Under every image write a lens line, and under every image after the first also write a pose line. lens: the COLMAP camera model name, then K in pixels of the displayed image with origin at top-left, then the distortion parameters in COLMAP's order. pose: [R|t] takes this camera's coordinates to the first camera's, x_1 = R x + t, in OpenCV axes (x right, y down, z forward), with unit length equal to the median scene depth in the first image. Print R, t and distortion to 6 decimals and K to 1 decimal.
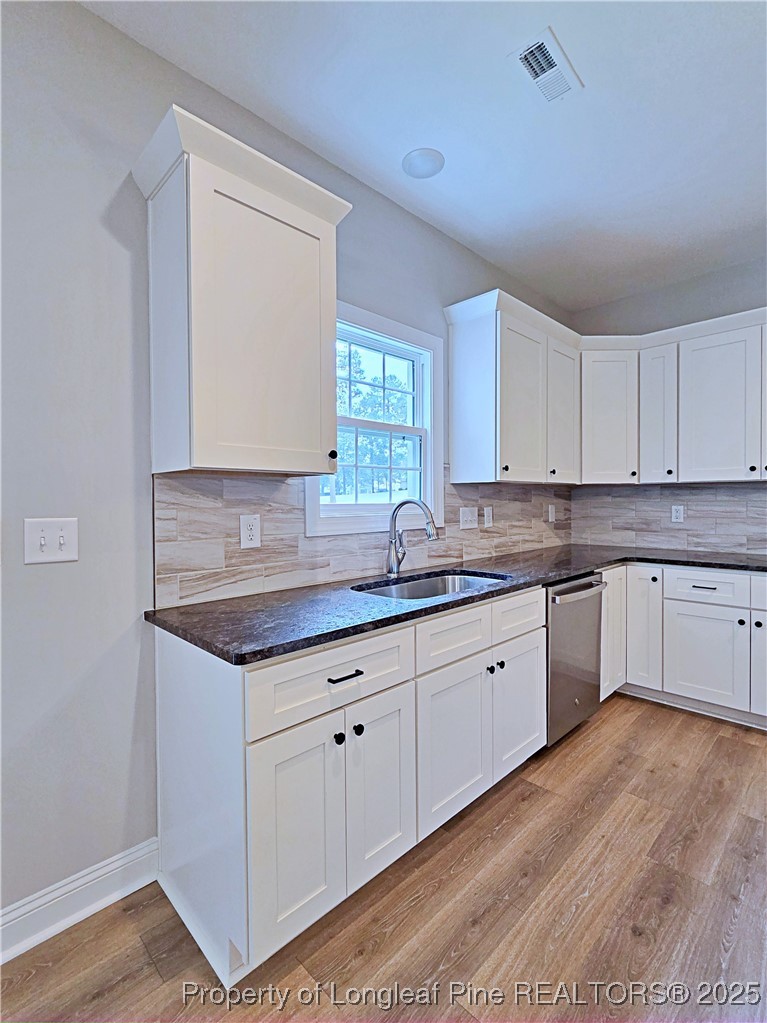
lens RADIAL K [[470.0, 0, 387.4], [0, 470.0, 508.9], [0, 0, 1]] dist [-0.007621, 0.002899]
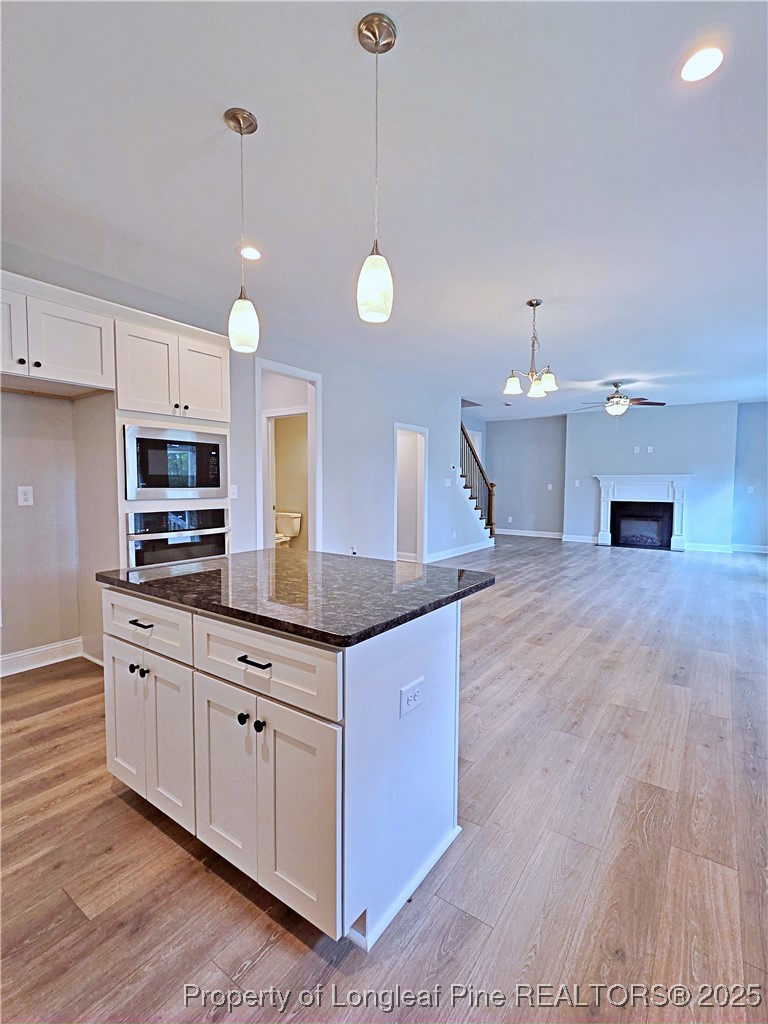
lens RADIAL K [[470.5, 0, 388.6], [0, 470.5, 508.9], [0, 0, 1]] dist [-0.007621, 0.002899]
pose [[-0.984808, 0.011633, -0.173257, 0.719556], [-0.001654, 0.997080, 0.076348, -0.019652], [0.173639, 0.075475, -0.981913, 1.119022]]
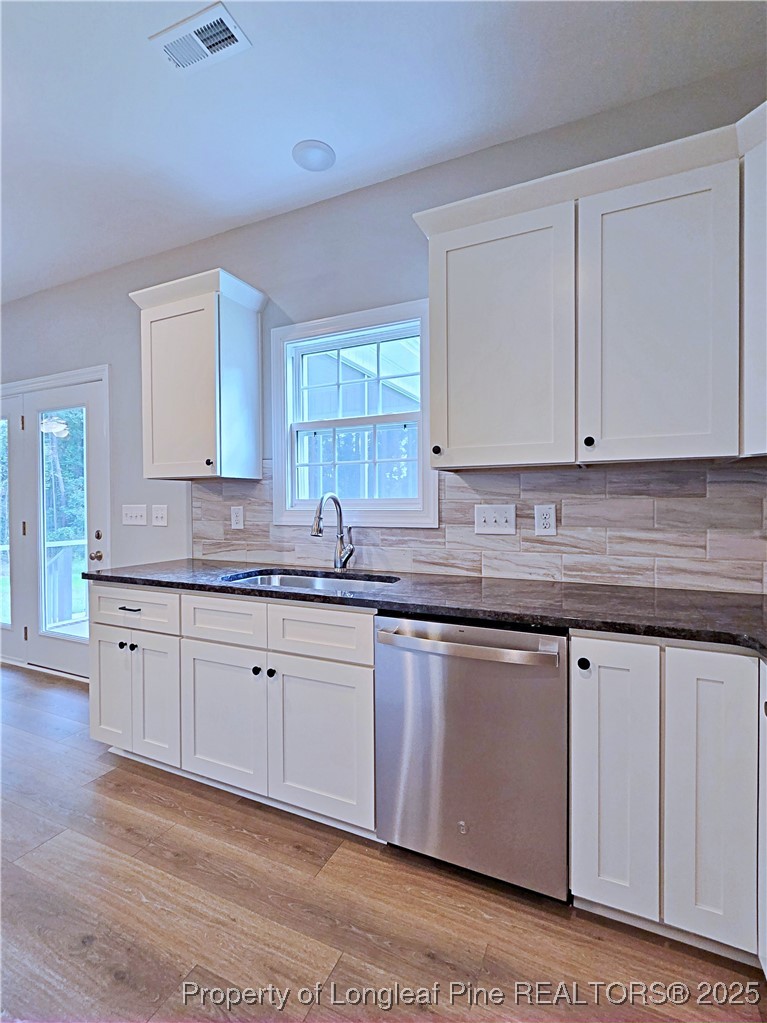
lens RADIAL K [[470.0, 0, 388.2], [0, 470.0, 507.9], [0, 0, 1]] dist [-0.007621, 0.002899]
pose [[0.355527, 0.017495, -0.934502, 1.049302], [-0.014434, 0.999808, 0.013226, -0.006709], [0.934555, 0.008786, 0.355711, 0.785460]]
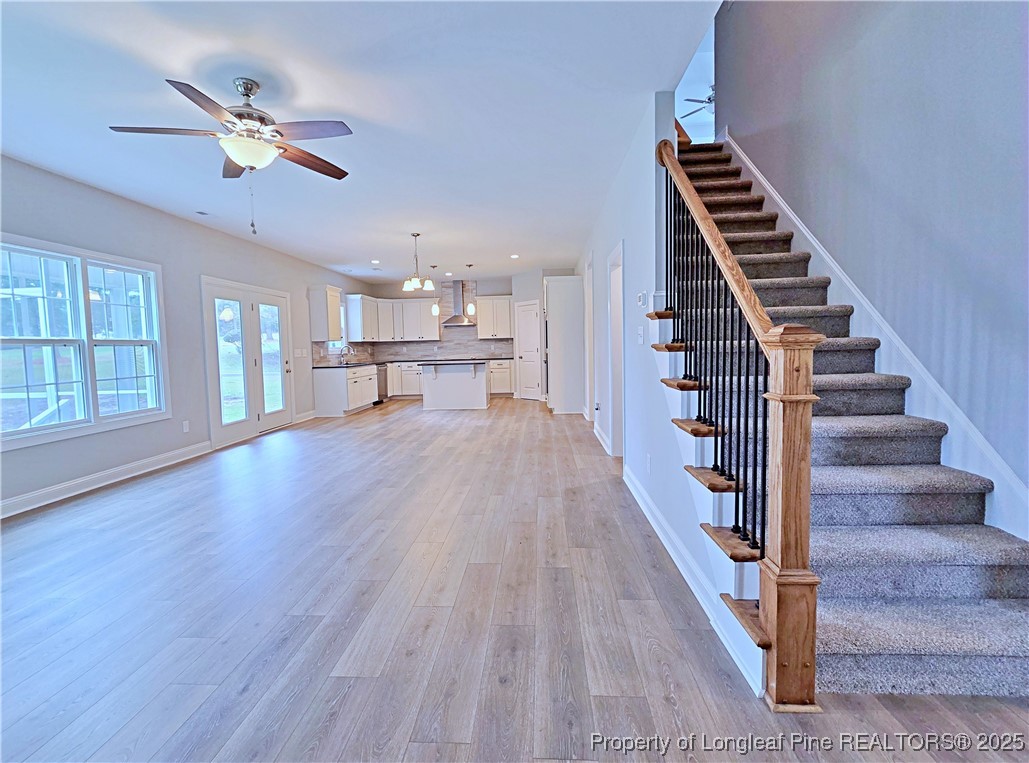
lens RADIAL K [[472.8, 0, 513.2], [0, 472.8, 377.6], [0, 0, 1]] dist [-0.007621, 0.002899]
pose [[0.736877, -0.056657, 0.673648, -1.810349], [0.031804, 0.998284, 0.049171, 0.107792], [-0.675278, -0.014808, 0.737414, -3.325406]]
